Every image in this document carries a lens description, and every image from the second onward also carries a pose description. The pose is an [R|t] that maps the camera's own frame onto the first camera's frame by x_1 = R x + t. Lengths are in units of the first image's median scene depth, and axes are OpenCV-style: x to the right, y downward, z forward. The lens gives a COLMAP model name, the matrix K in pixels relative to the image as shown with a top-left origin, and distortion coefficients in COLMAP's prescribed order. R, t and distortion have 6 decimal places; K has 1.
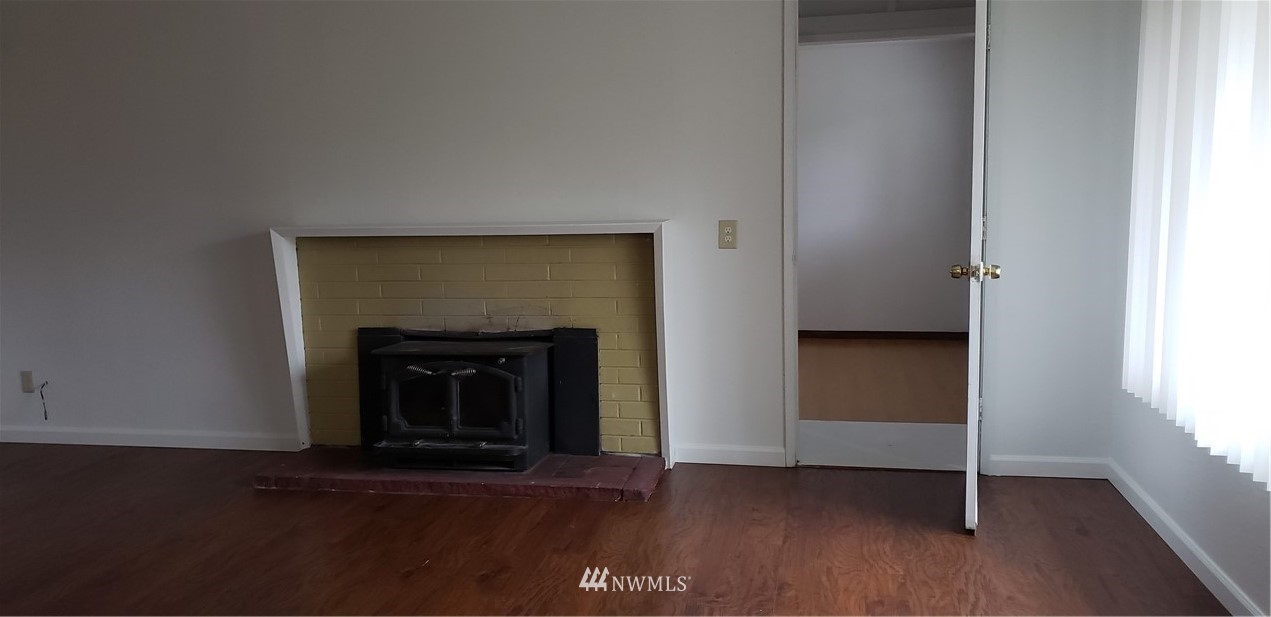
lens RADIAL K [[964.5, 0, 630.5], [0, 964.5, 327.7], [0, 0, 1]] dist [0.103019, -0.228208]
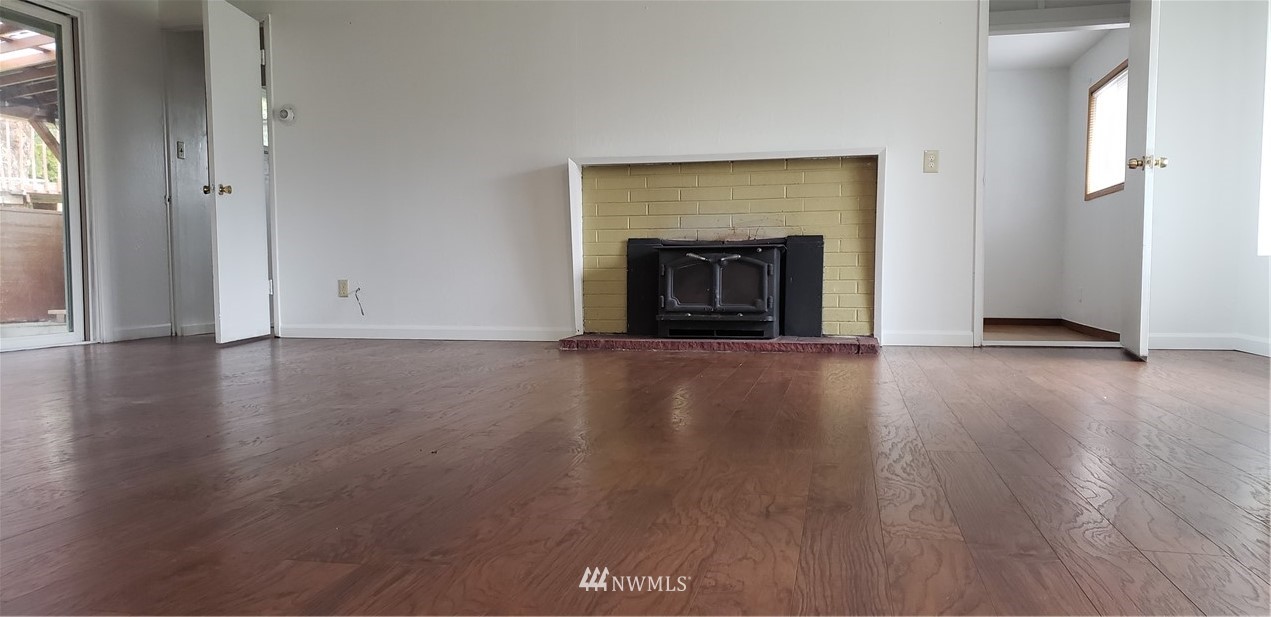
lens RADIAL K [[964.5, 0, 630.5], [0, 964.5, 327.7], [0, 0, 1]] dist [0.103019, -0.228208]
pose [[0.999143, 0.022177, -0.034949, -0.242145], [-0.024834, 0.996683, -0.077506, 0.228032], [0.033114, 0.078308, 0.996379, -0.274117]]
